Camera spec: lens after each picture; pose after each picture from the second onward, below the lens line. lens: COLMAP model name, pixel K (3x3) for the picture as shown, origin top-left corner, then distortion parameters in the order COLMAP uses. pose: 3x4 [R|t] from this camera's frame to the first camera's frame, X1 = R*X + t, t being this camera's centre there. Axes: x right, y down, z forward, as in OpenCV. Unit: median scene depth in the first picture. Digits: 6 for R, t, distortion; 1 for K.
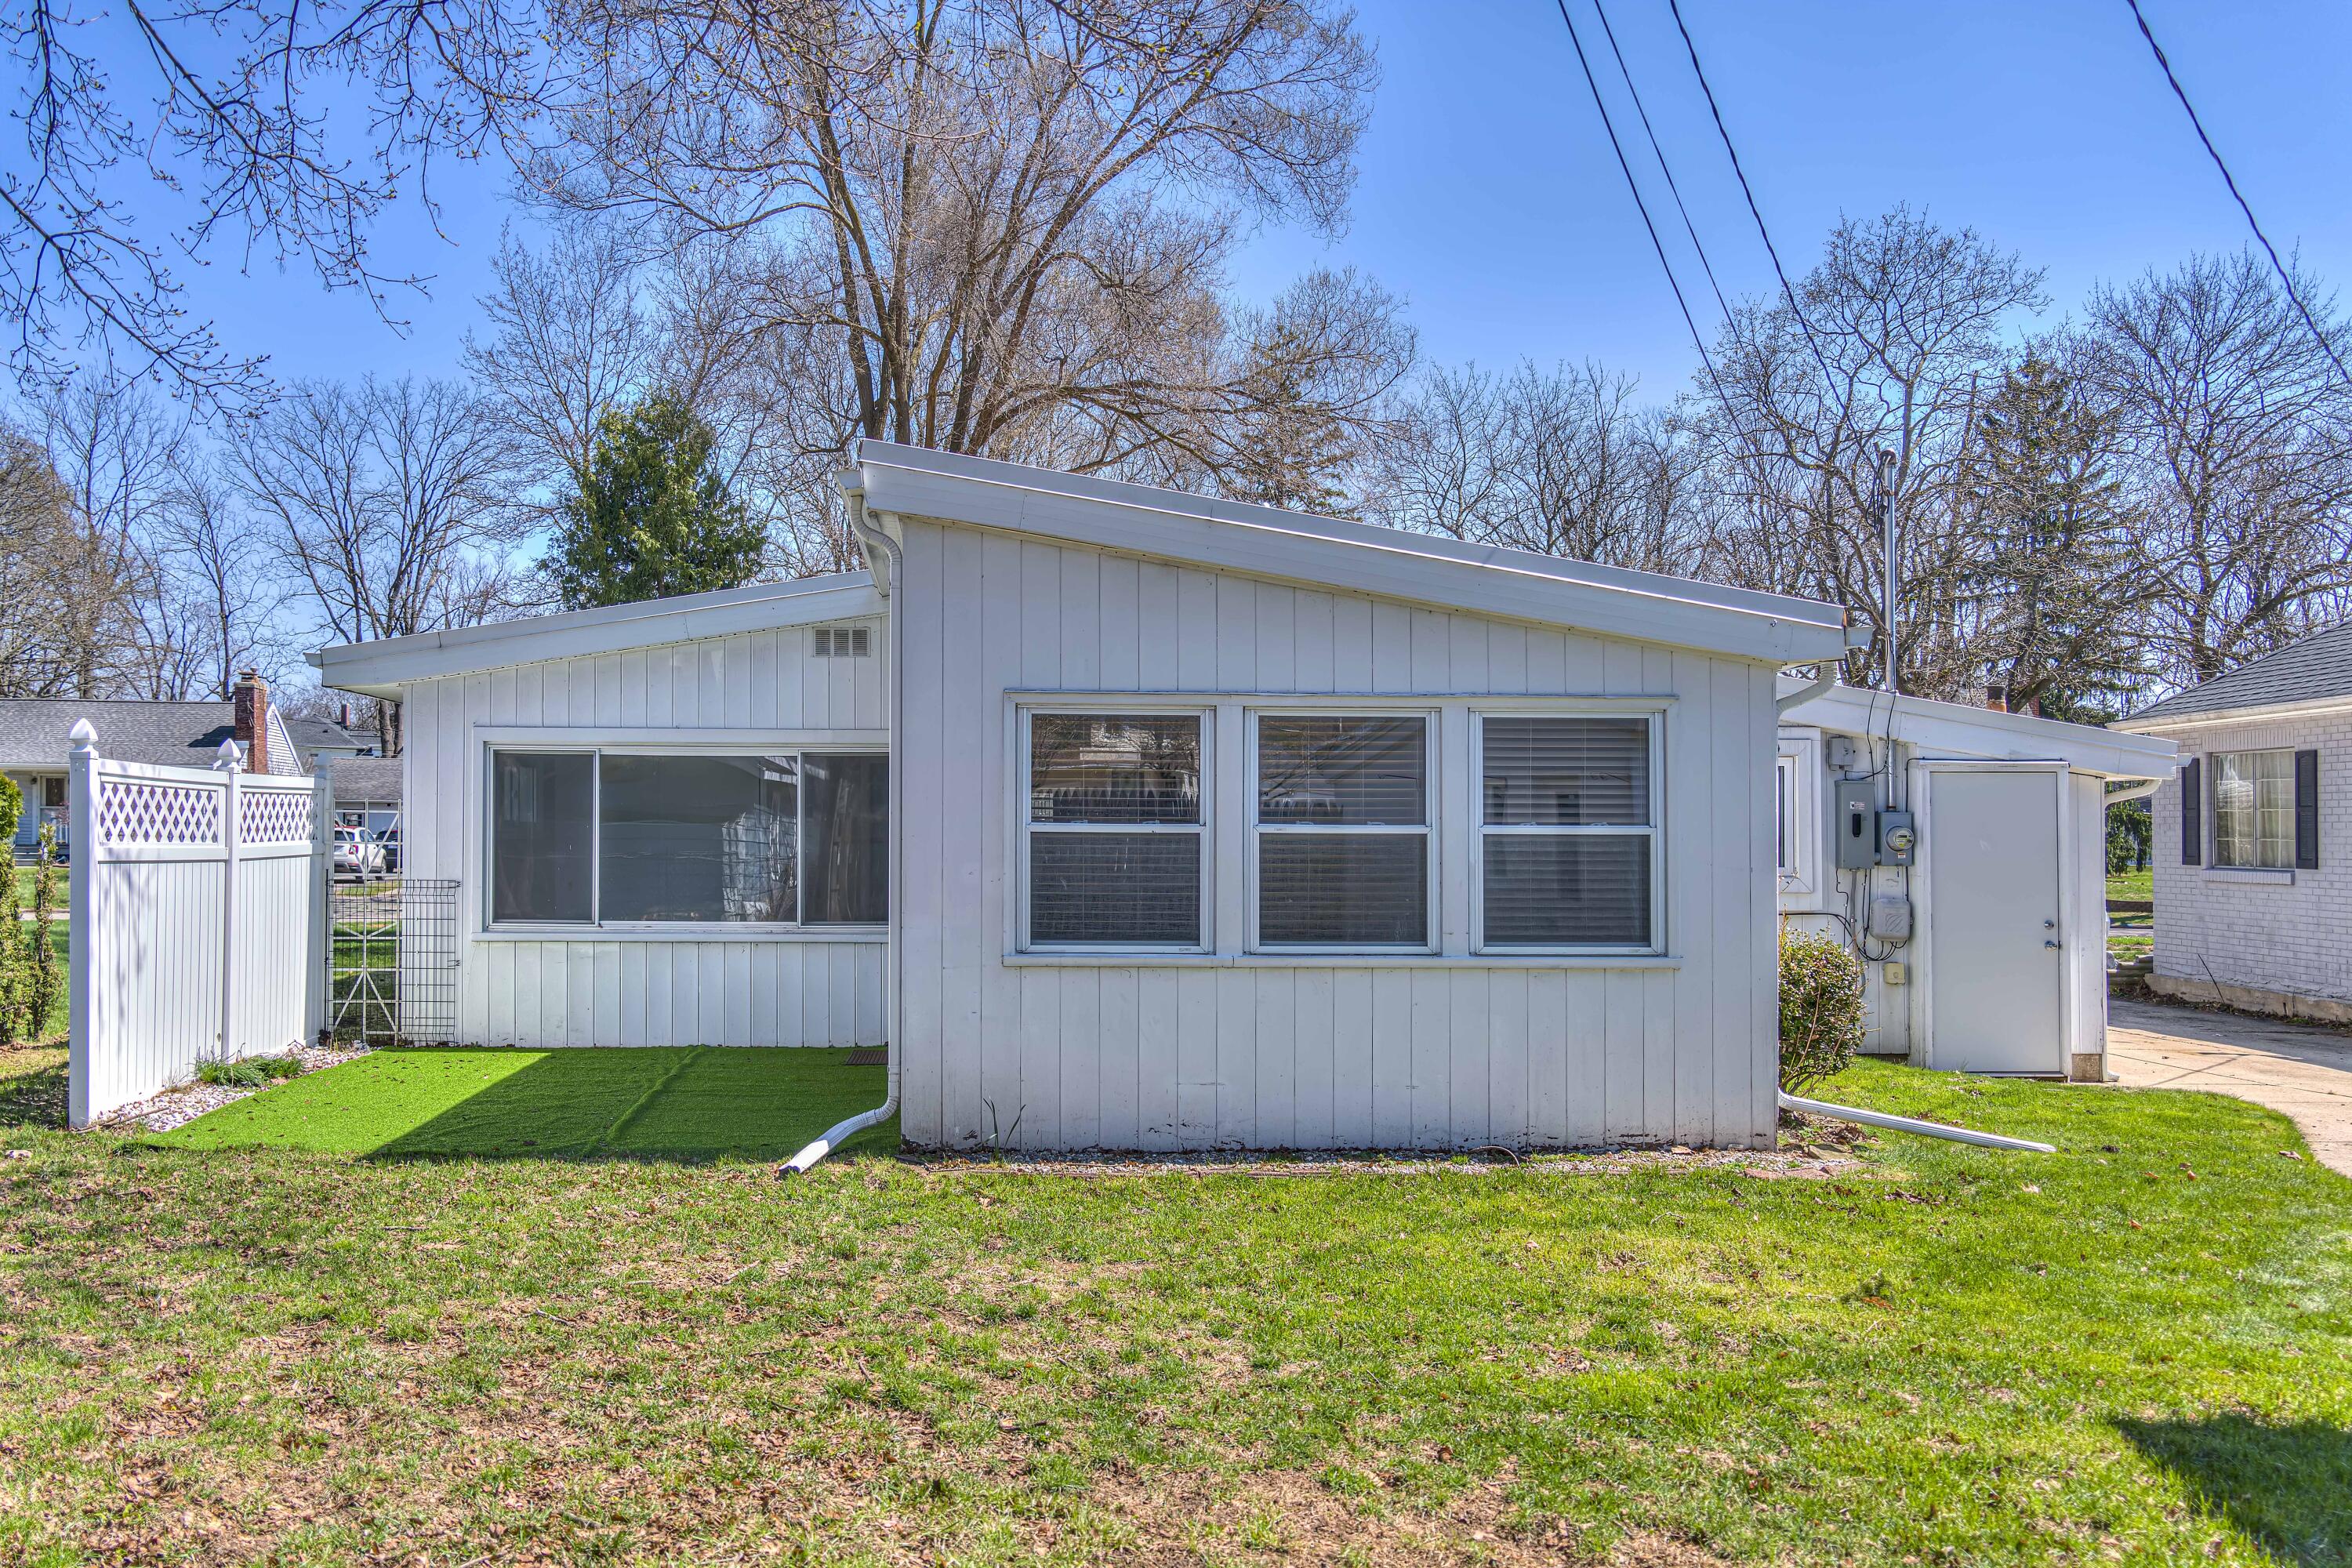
lens RADIAL K [[2026.0, 0, 1174.5], [0, 2026.0, 795.2], [0, 0, 1]] dist [-0.003715, -0.001064]
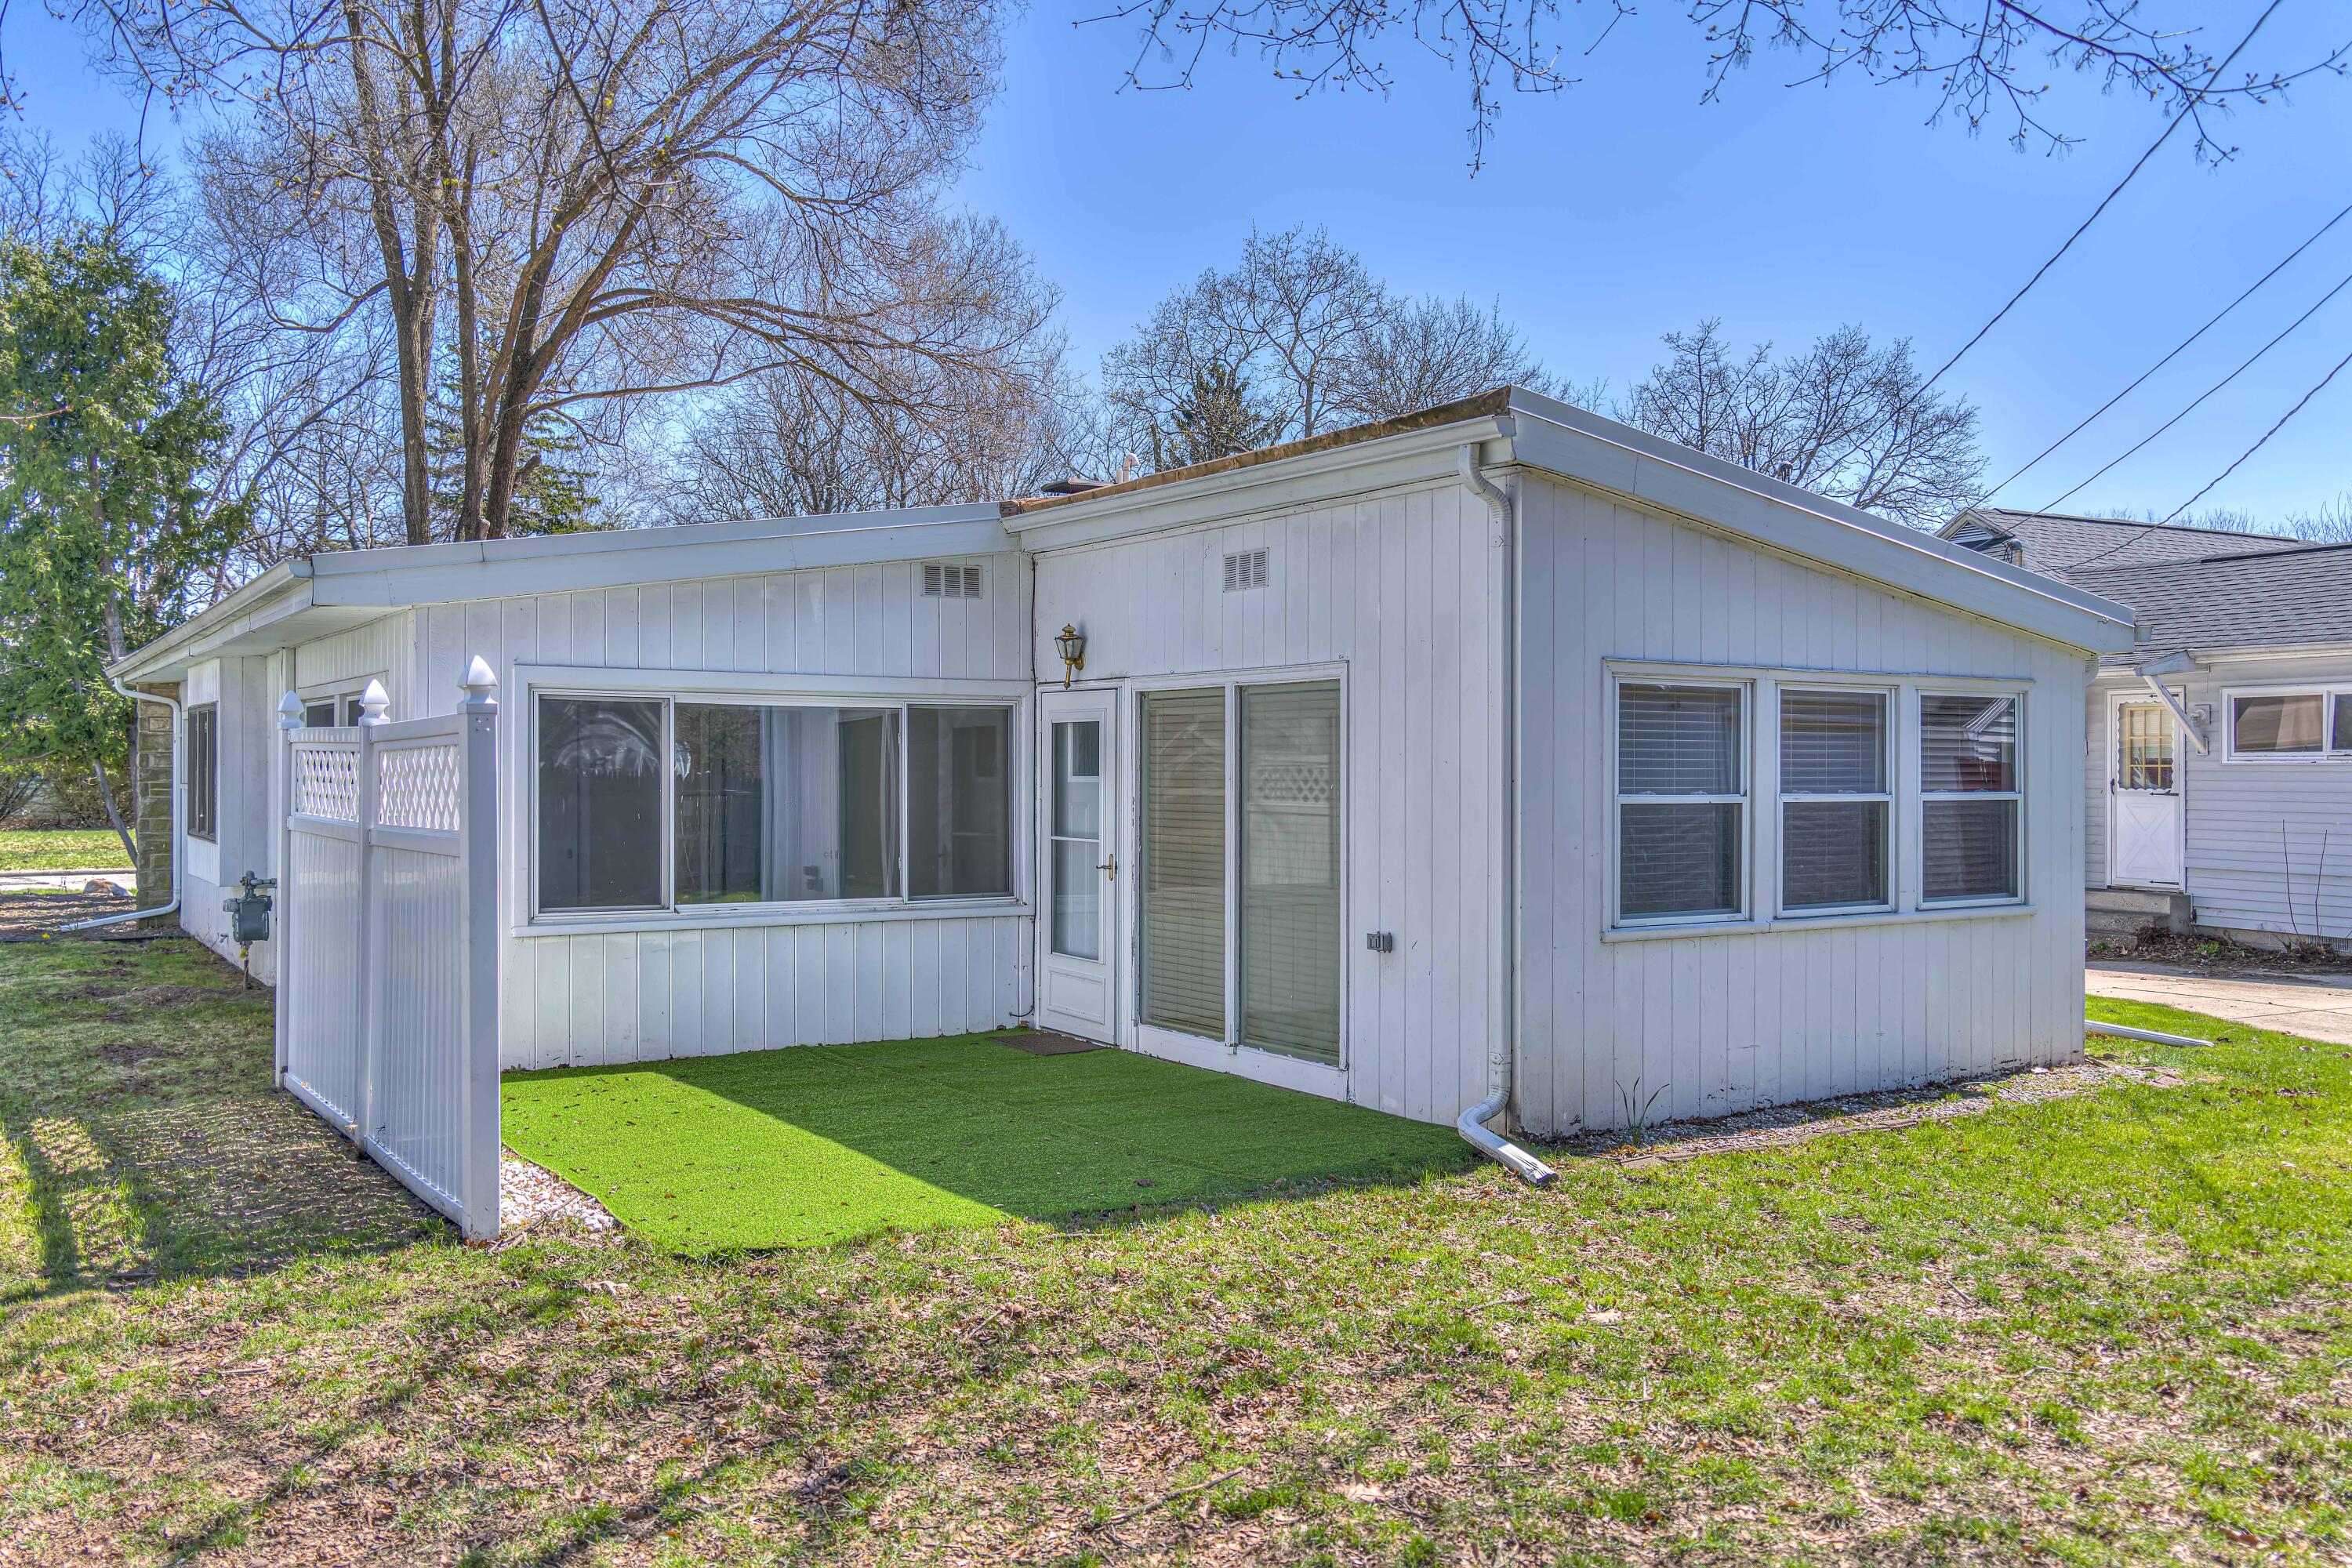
lens RADIAL K [[1887.3, 0, 1175.3], [0, 1887.3, 771.9], [0, 0, 1]] dist [-0.002716, -0.001909]
pose [[0.847069, -0.004641, 0.531462, -0.736891], [-0.009146, 0.999687, 0.023307, -0.016833], [-0.531404, -0.024604, 0.846761, 0.344724]]
